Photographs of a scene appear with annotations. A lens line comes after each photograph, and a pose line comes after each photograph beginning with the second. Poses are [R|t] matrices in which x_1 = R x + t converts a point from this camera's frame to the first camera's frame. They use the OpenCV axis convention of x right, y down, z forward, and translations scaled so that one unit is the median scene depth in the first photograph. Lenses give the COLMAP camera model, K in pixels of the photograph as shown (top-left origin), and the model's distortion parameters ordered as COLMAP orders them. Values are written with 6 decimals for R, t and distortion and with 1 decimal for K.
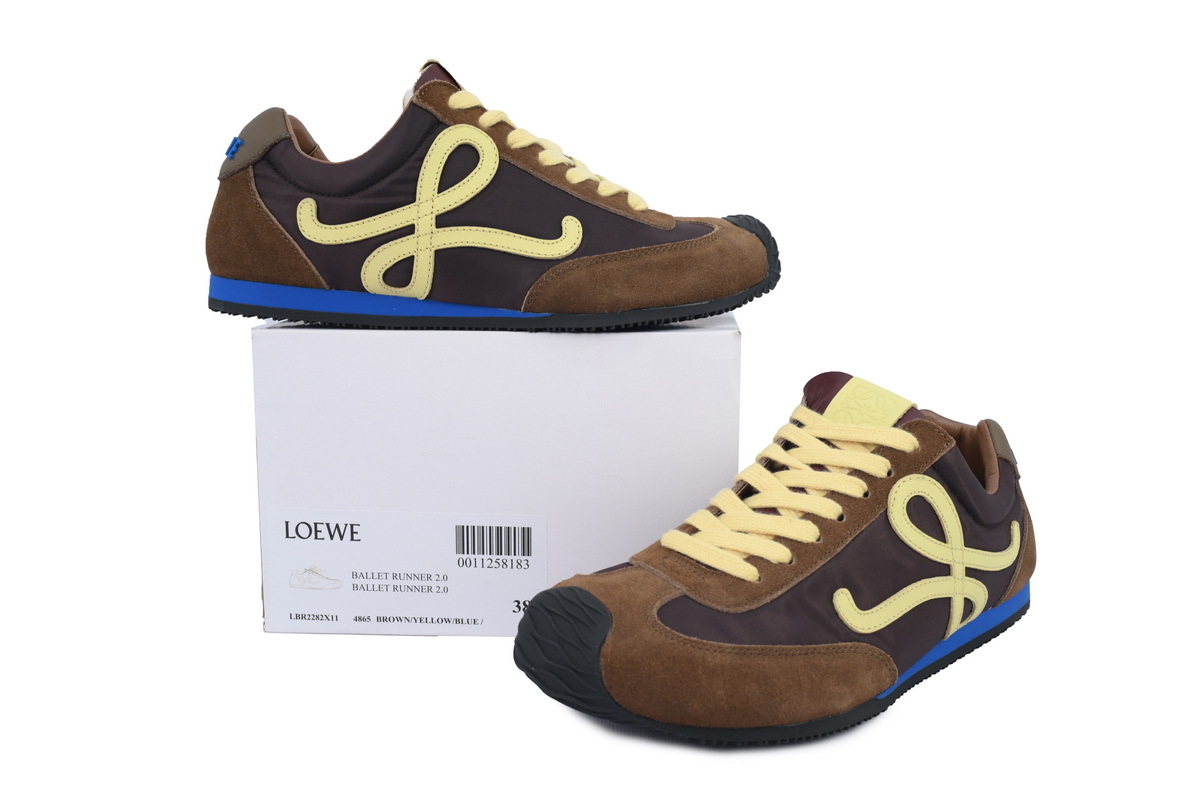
lens RADIAL K [[1163.8, 0, 600.0], [0, 1163.8, 400.0], [0, 0, 1]] dist [0.001807, 0.000316]
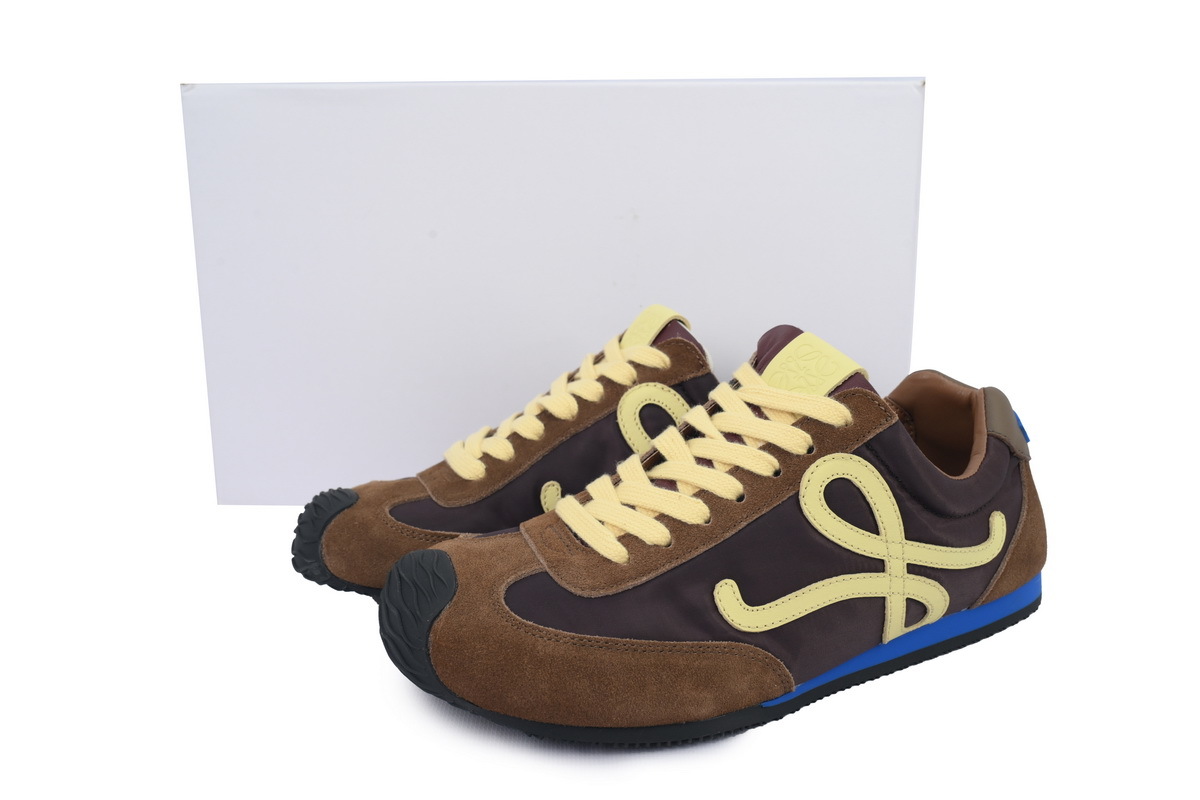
lens RADIAL K [[1163.8, 0, 600.0], [0, 1163.8, 400.0], [0, 0, 1]] dist [0.001807, 0.000316]
pose [[0.971191, 0.056124, -0.231601, 0.299977], [-0.038186, 0.995964, 0.081222, -0.038595], [0.235225, -0.070038, 0.969414, 0.133390]]
